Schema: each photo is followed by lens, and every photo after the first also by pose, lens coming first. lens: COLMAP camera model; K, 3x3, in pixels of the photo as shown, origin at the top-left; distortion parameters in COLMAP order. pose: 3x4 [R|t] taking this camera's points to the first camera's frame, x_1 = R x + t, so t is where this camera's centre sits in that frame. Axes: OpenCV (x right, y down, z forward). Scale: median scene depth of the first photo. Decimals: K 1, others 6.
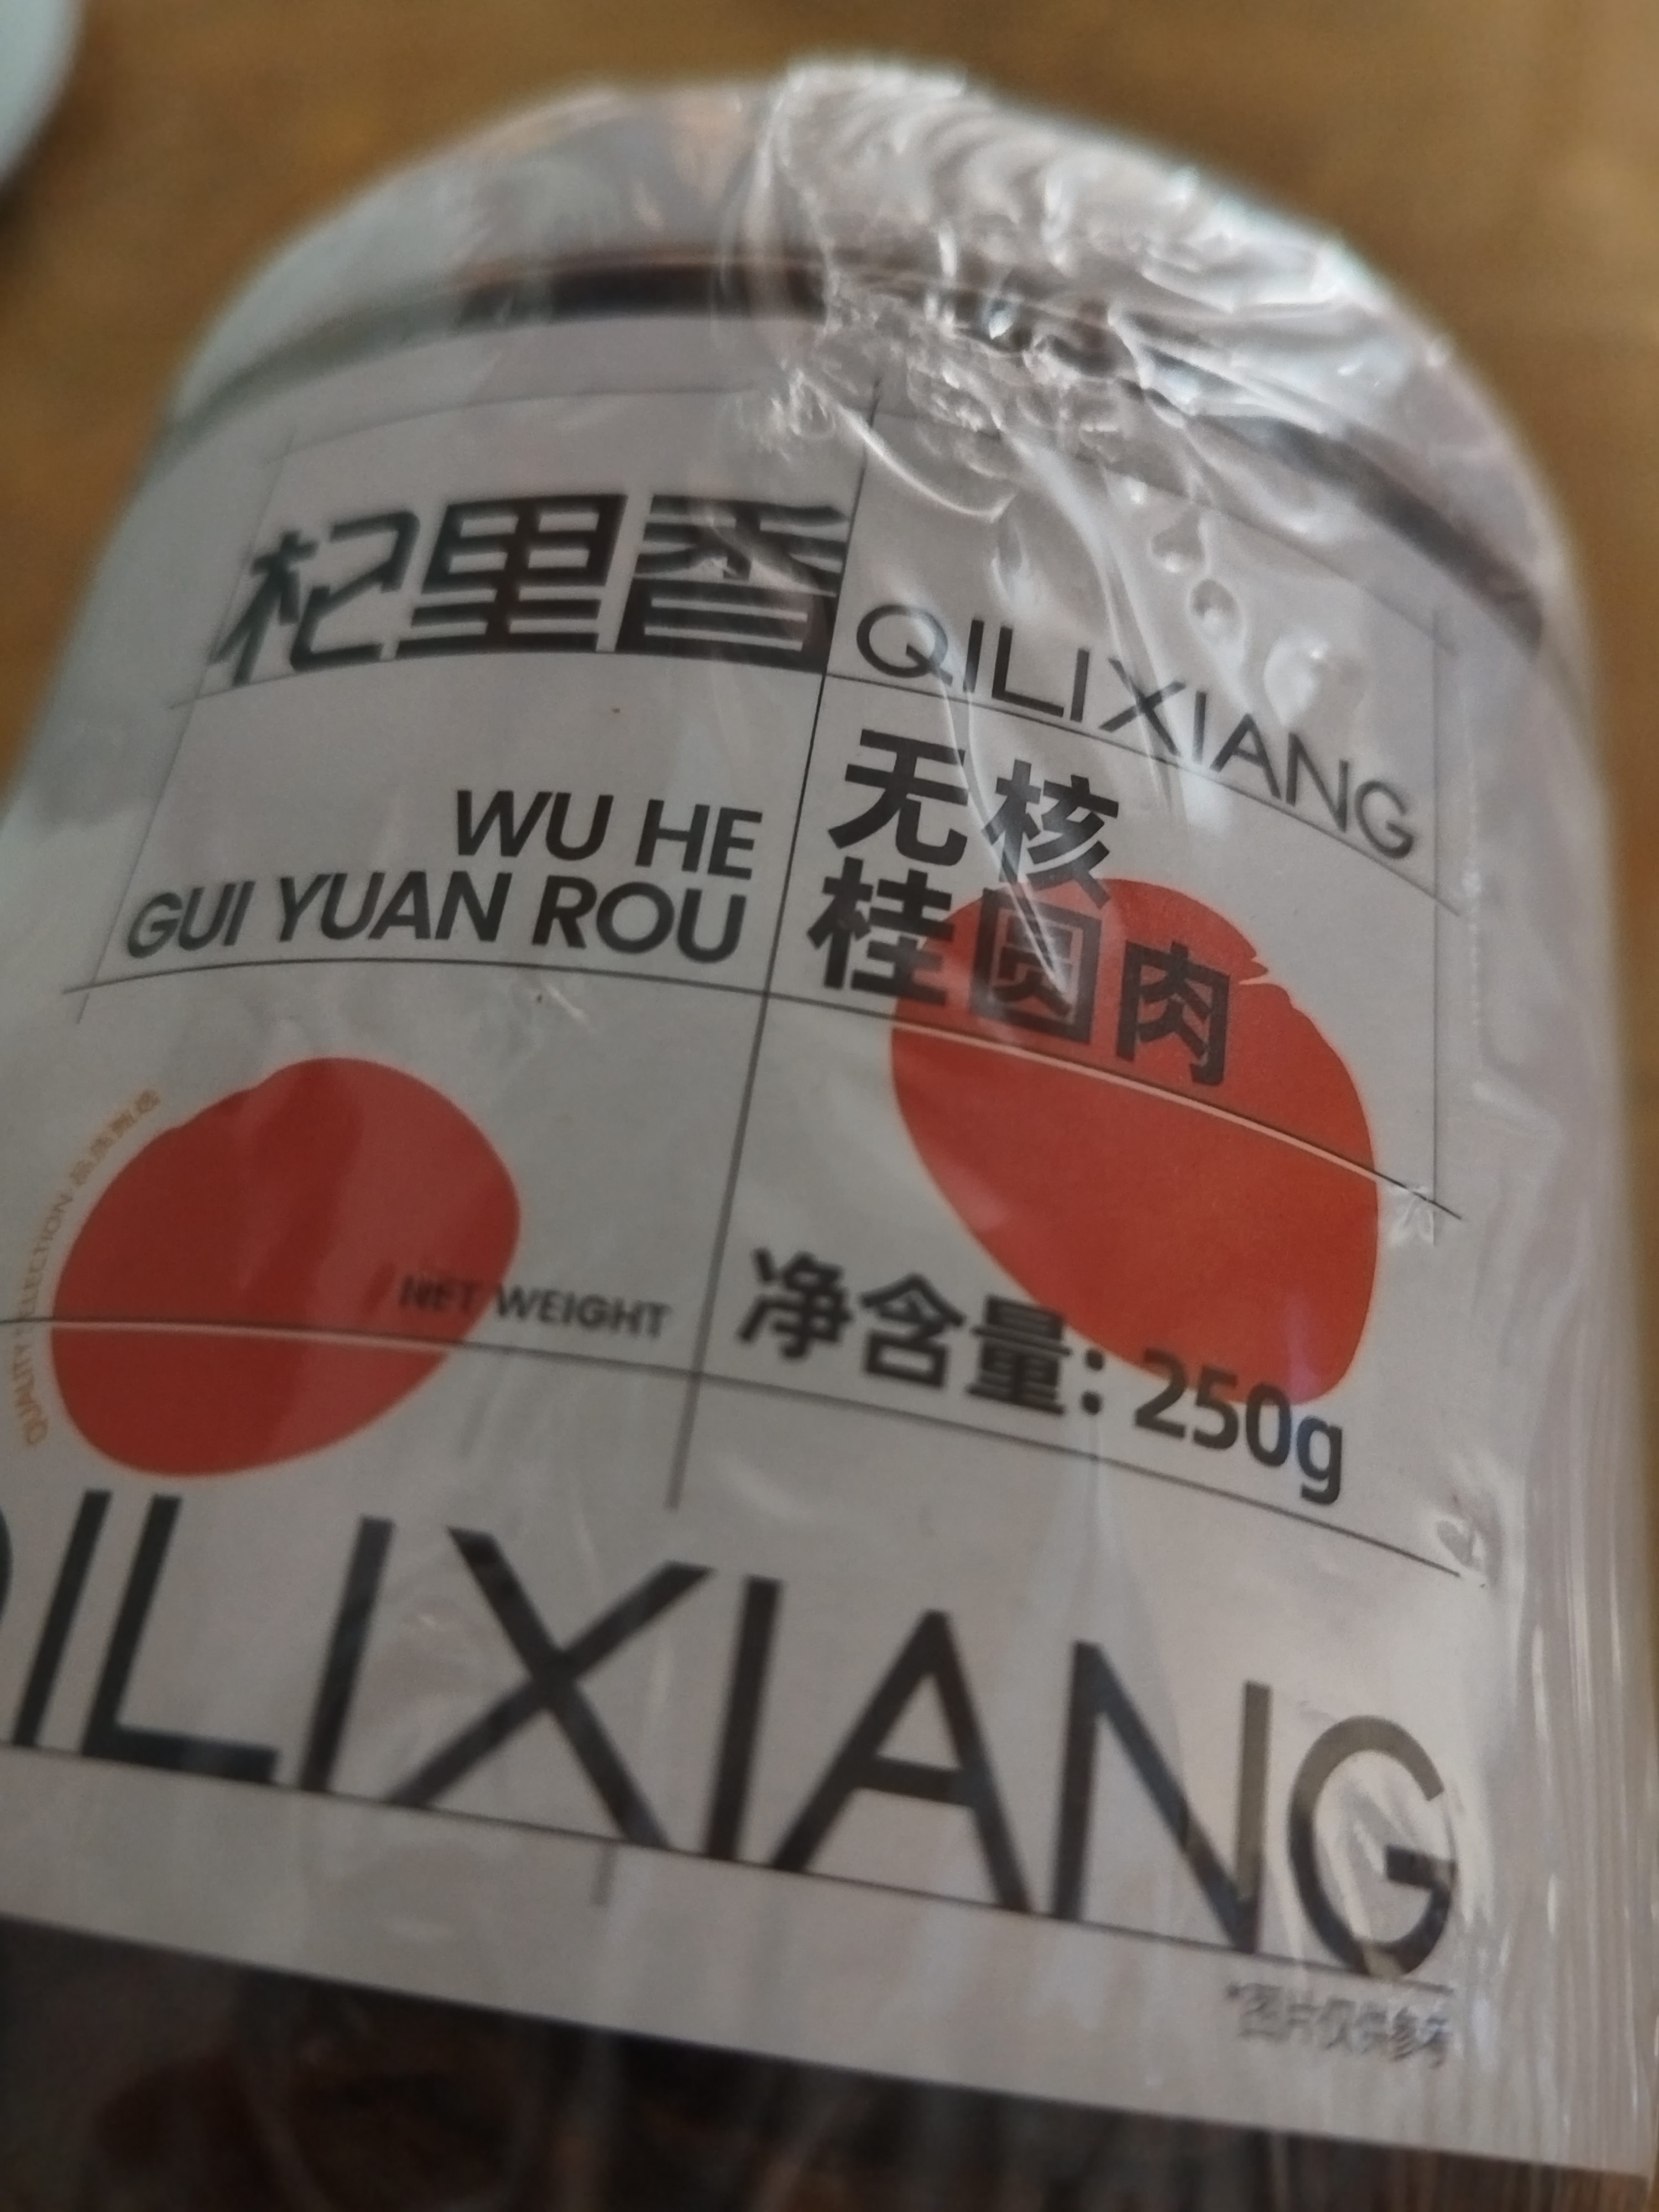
lens RADIAL K [[1993.7, 0, 829.5], [0, 1993.7, 1106.0], [0, 0, 1]] dist [-0.073853, -0.004037]
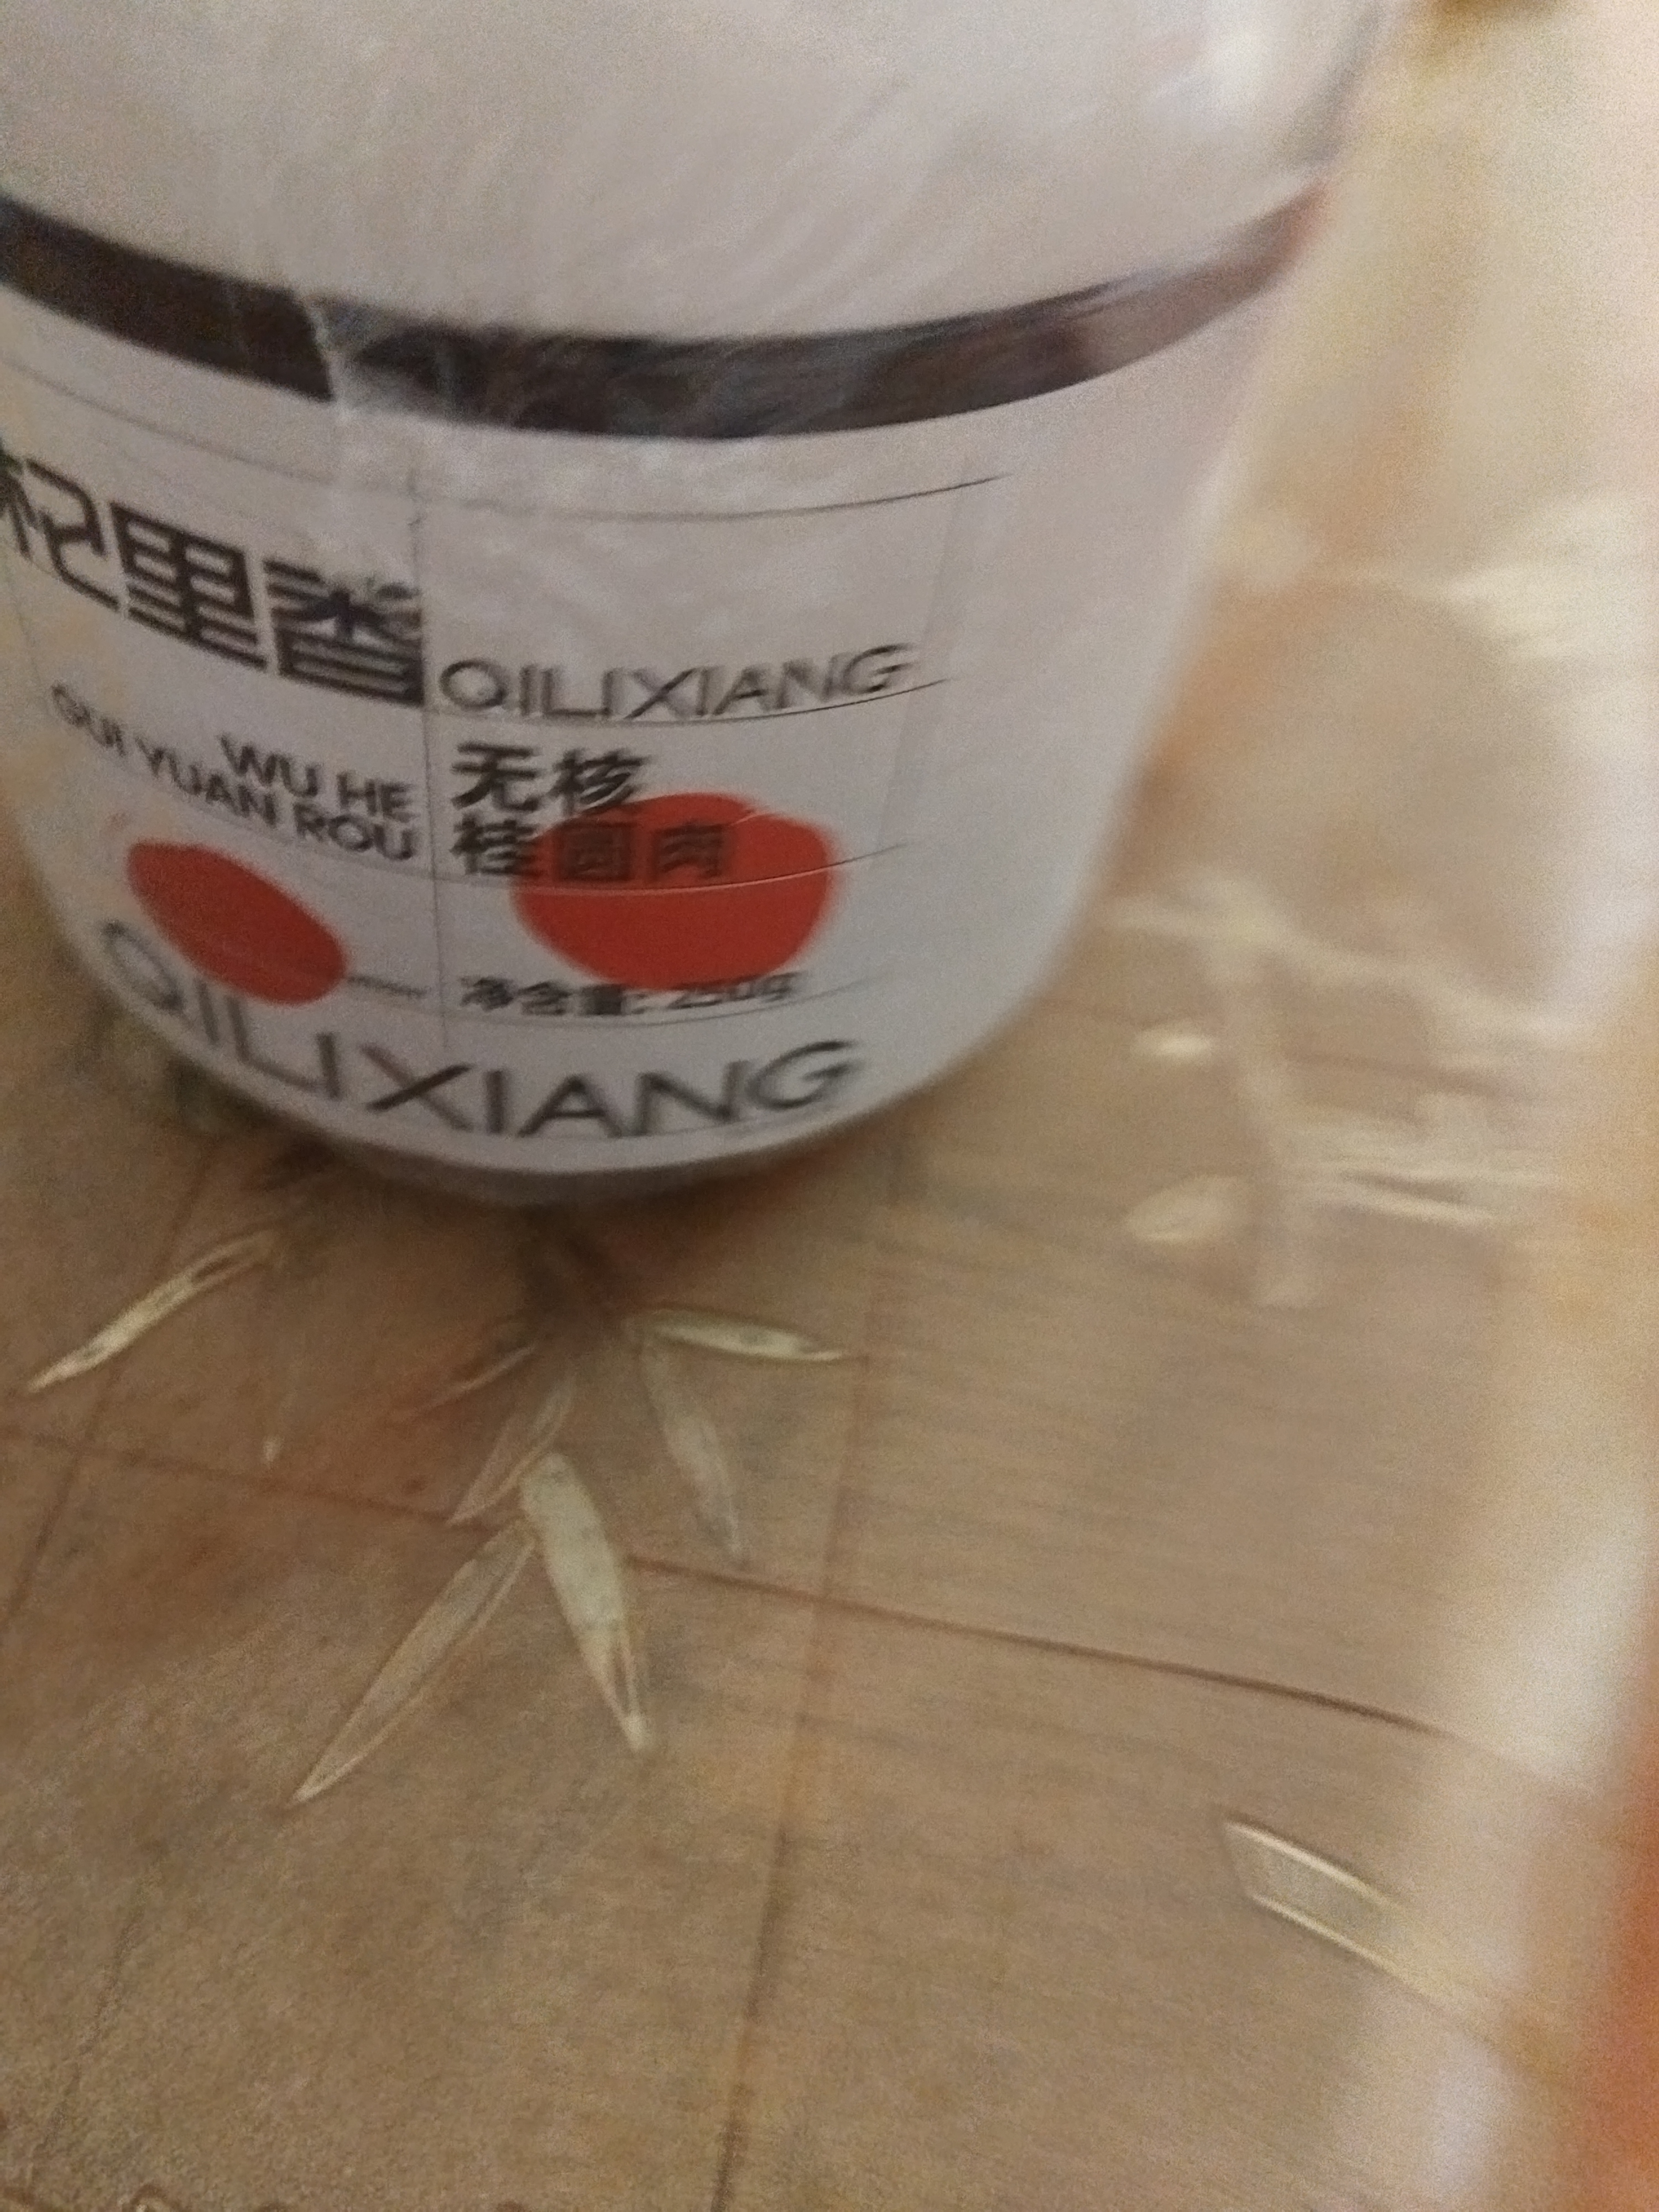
lens RADIAL K [[1993.7, 0, 829.5], [0, 1993.7, 1106.0], [0, 0, 1]] dist [-0.073853, -0.004037]
pose [[0.989300, 0.104102, -0.102222, 0.477490], [0.084492, 0.162402, 0.983101, -1.608011], [0.118944, -0.981218, 0.151868, 0.559168]]
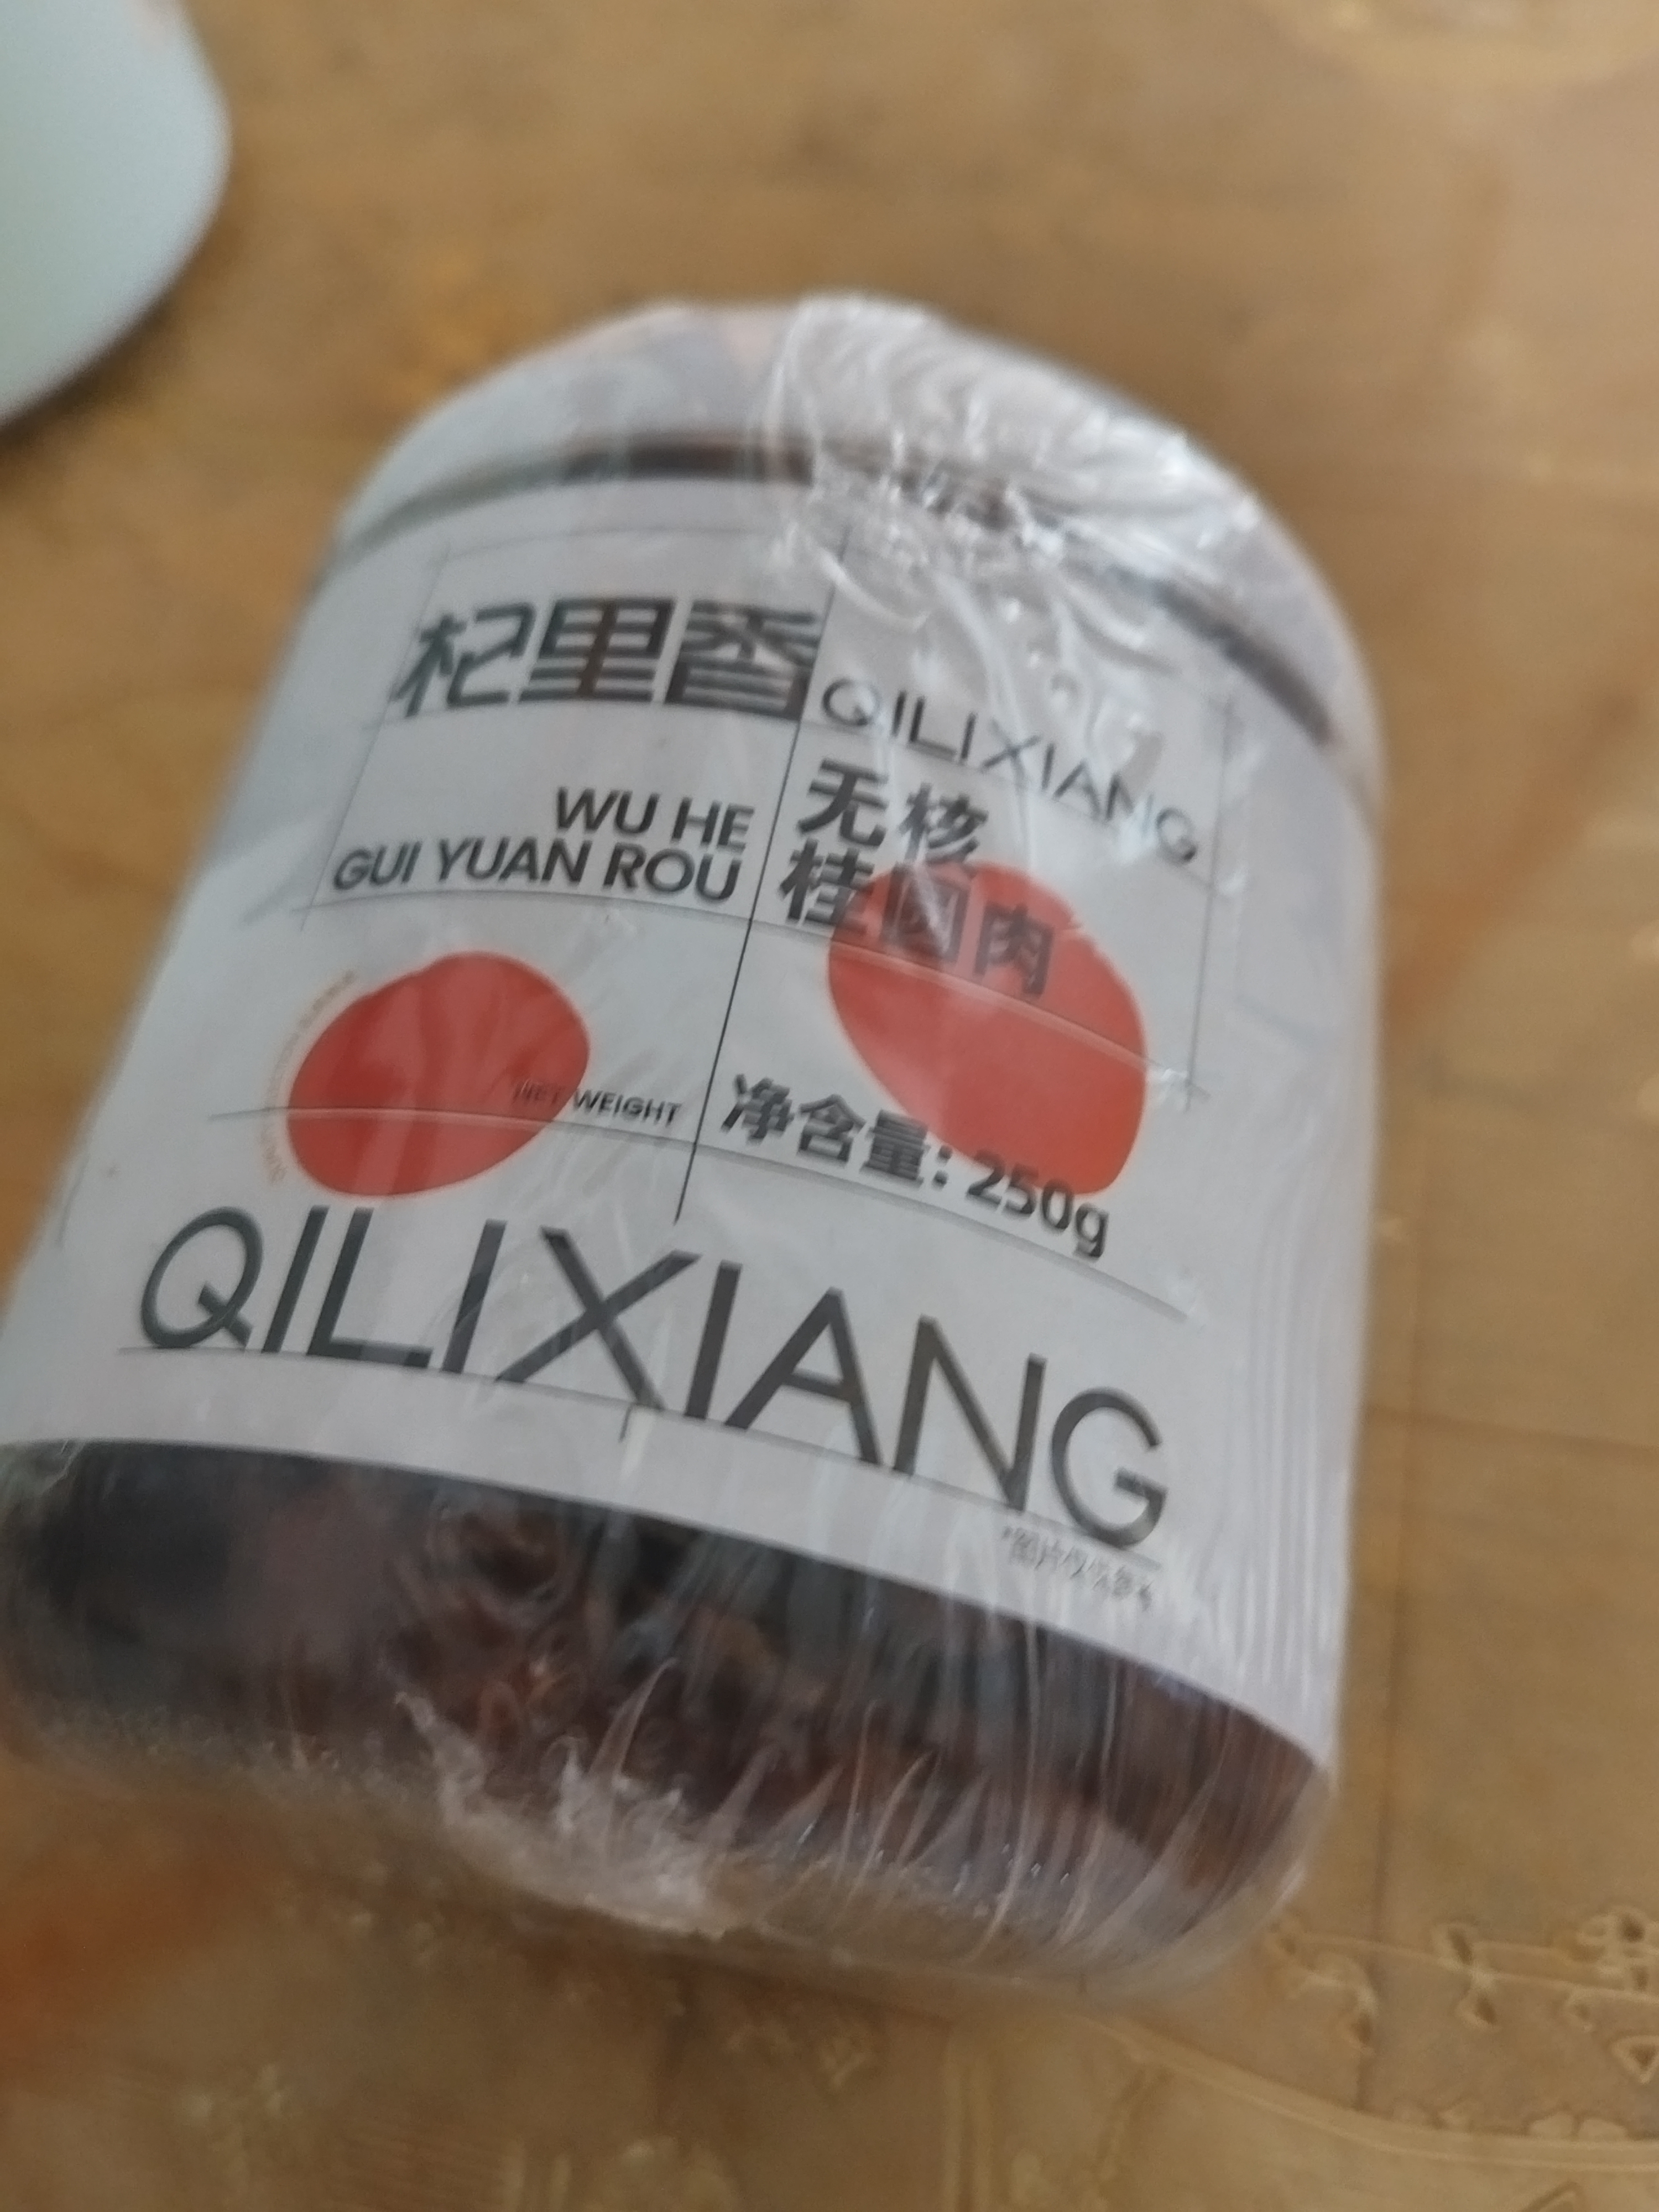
lens RADIAL K [[1993.7, 0, 829.5], [0, 1993.7, 1106.0], [0, 0, 1]] dist [-0.073853, -0.004037]
pose [[0.999078, 0.041727, -0.010126, 0.050519], [-0.042041, 0.998568, -0.033085, 0.131992], [0.008731, 0.033480, 0.999401, -0.545154]]
